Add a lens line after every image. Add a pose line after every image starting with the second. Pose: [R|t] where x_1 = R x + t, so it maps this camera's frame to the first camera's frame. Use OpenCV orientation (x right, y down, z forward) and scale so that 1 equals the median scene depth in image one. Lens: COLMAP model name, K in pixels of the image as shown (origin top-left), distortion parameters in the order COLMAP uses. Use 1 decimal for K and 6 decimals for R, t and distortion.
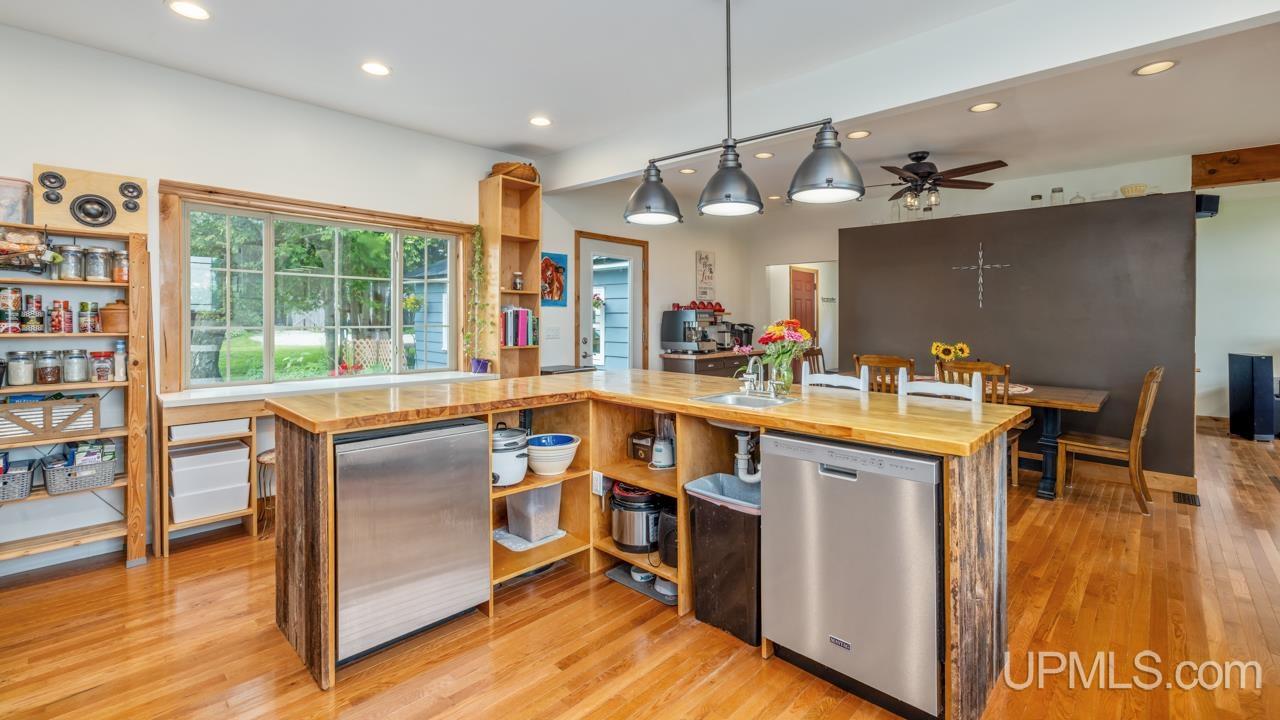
lens RADIAL K [[539.9, 0, 651.3], [0, 539.9, 309.7], [0, 0, 1]] dist [0.000910, 0.000140]
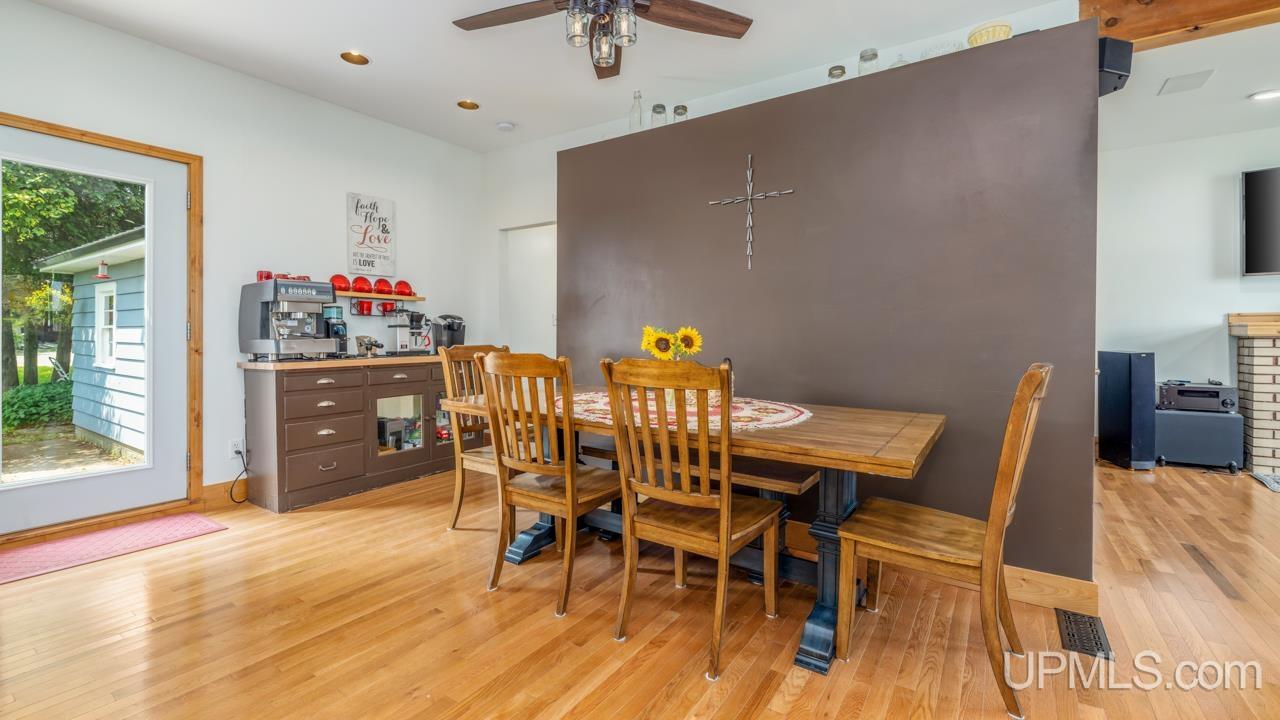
lens RADIAL K [[539.9, 0, 639.9], [0, 539.9, 335.4], [0, 0, 1]] dist [0.000910, 0.000140]
pose [[0.986078, -0.005963, 0.166177, 0.398843], [0.003243, 0.999856, 0.016636, 0.055009], [-0.166252, -0.015865, 0.985956, 0.455484]]
